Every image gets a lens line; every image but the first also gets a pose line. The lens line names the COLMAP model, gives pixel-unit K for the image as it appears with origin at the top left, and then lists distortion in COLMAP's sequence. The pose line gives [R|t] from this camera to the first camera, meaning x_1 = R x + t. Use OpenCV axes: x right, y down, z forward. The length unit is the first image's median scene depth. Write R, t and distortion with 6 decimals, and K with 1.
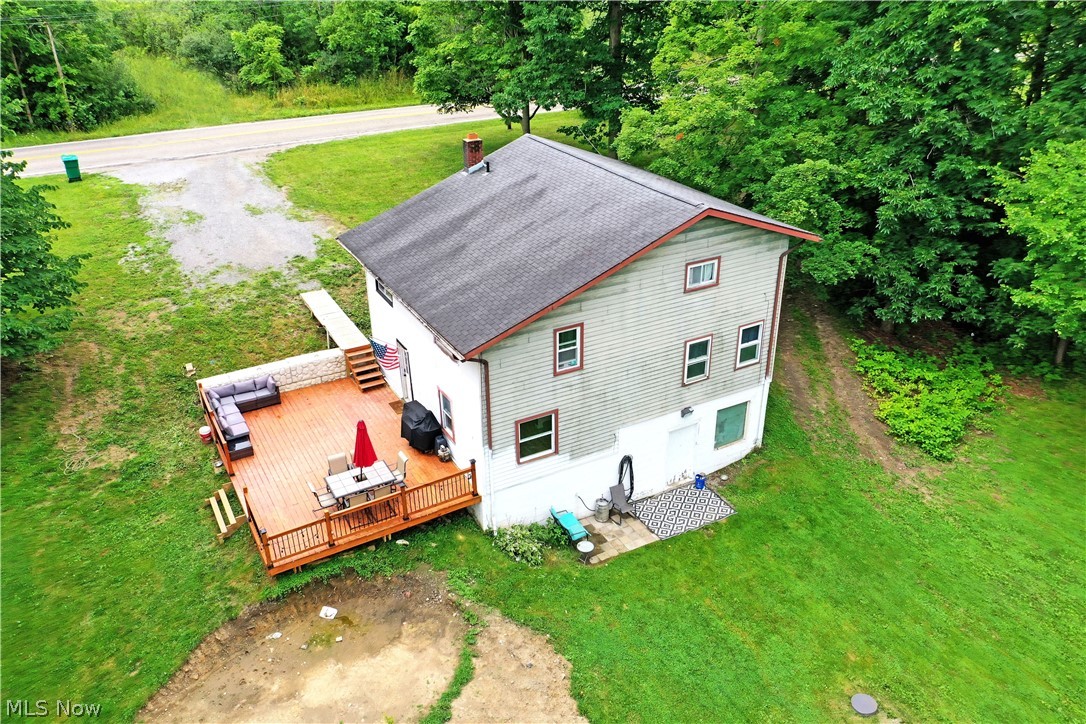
lens RADIAL K [[862.1, 0, 539.4], [0, 862.1, 359.2], [0, 0, 1]] dist [0.025559, -0.006980]
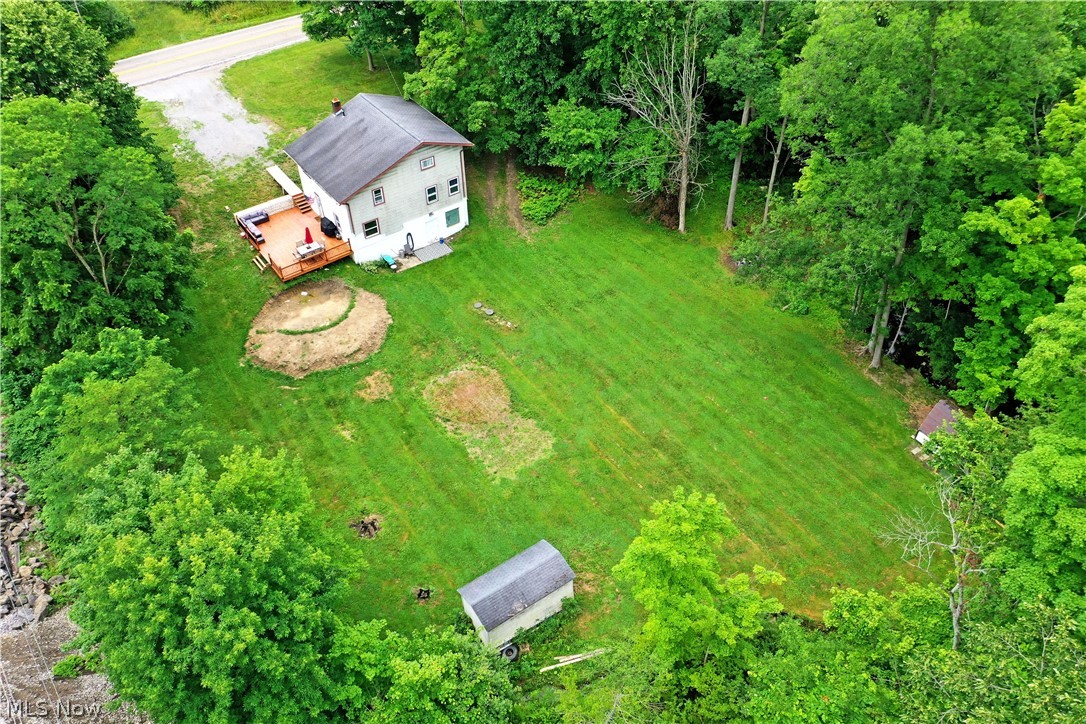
lens RADIAL K [[862.1, 0, 539.4], [0, 862.1, 359.2], [0, 0, 1]] dist [0.025559, -0.006980]
pose [[0.993297, -0.082861, 0.080588, 0.249872], [0.059047, 0.963125, 0.262494, -0.183026], [-0.099366, -0.255976, 0.961563, -1.659450]]
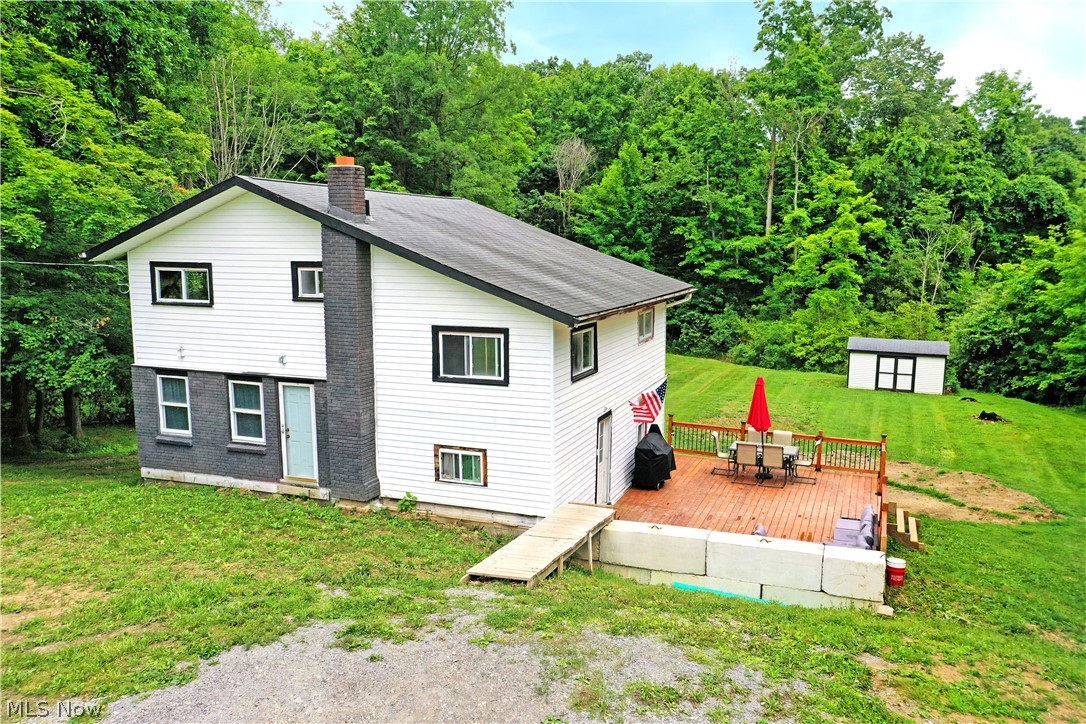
lens RADIAL K [[862.1, 0, 539.4], [0, 862.1, 359.2], [0, 0, 1]] dist [0.025559, -0.006980]
pose [[-0.635067, -0.100522, 0.765889, -0.685193], [0.354574, 0.842936, 0.404643, -0.372242], [-0.686270, 0.528540, -0.499679, 1.416171]]
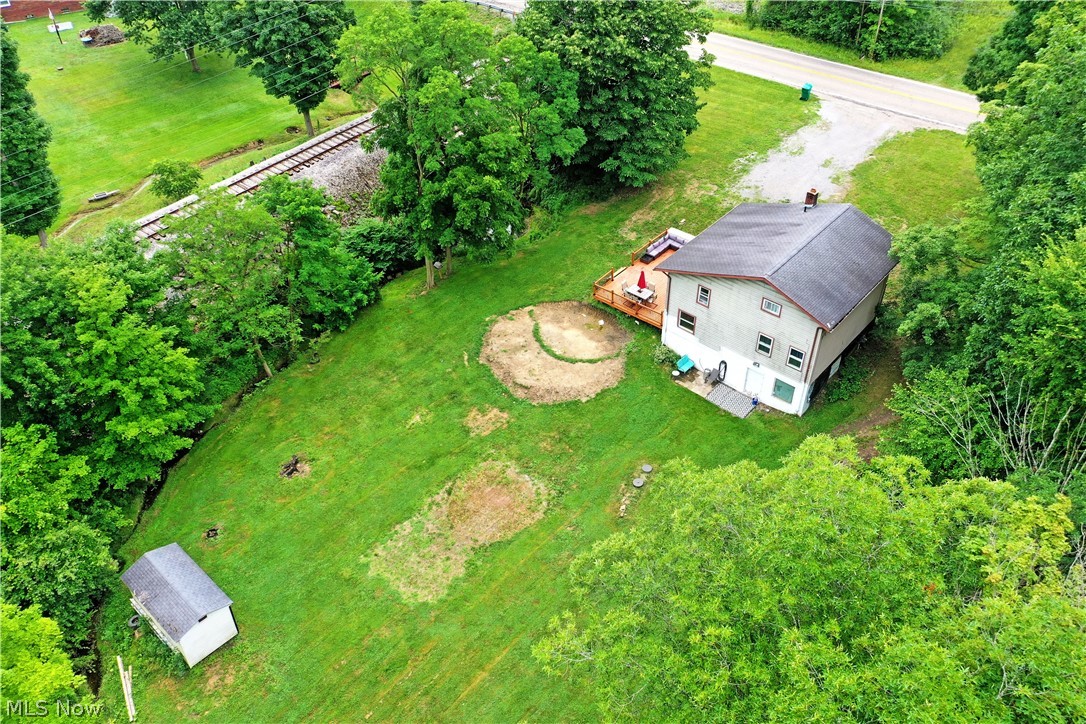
lens RADIAL K [[862.1, 0, 539.4], [0, 862.1, 359.2], [0, 0, 1]] dist [0.025559, -0.006980]
pose [[0.331656, 0.614202, -0.716073, 1.423203], [-0.407231, 0.777882, 0.478606, -0.697421], [0.850981, 0.132874, 0.508111, -0.434856]]
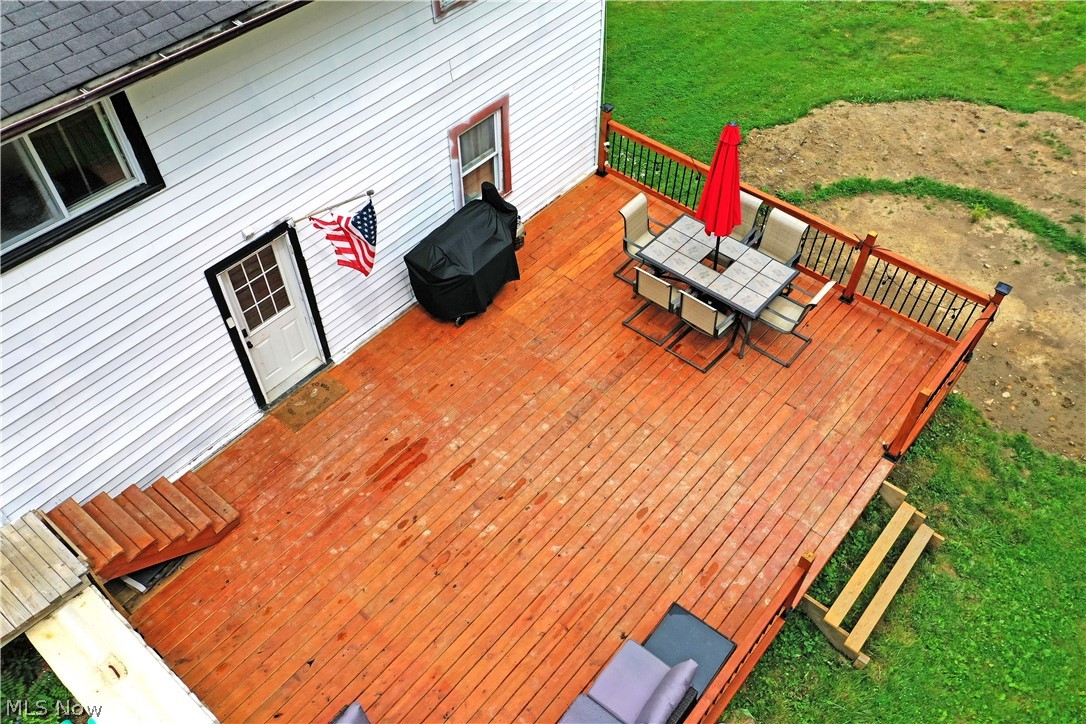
lens RADIAL K [[862.1, 0, 539.4], [0, 862.1, 359.2], [0, 0, 1]] dist [0.025559, -0.006980]
pose [[-0.344914, -0.695690, 0.630118, -0.440092], [0.438473, 0.474145, 0.763497, -0.199215], [-0.829925, 0.539631, 0.141502, 0.922417]]
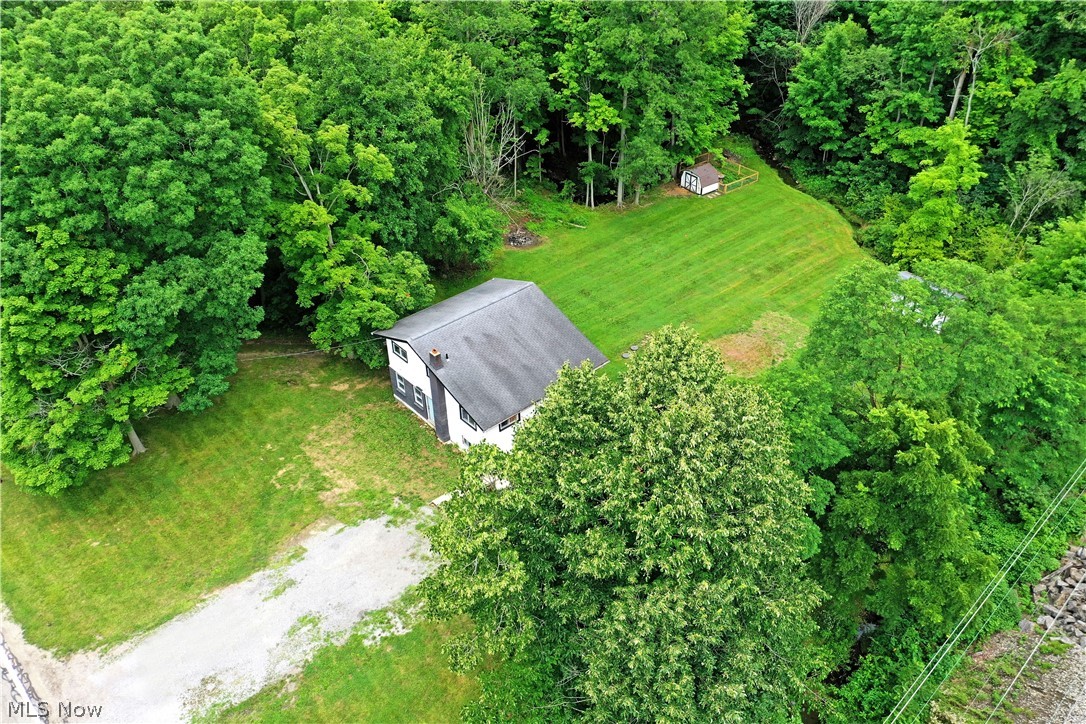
lens RADIAL K [[862.1, 0, 539.4], [0, 862.1, 359.2], [0, 0, 1]] dist [0.025559, -0.006980]
pose [[-0.216995, -0.569450, 0.792868, -1.691397], [0.454201, 0.660048, 0.598363, -1.333192], [-0.864069, 0.489963, 0.115417, 0.696464]]
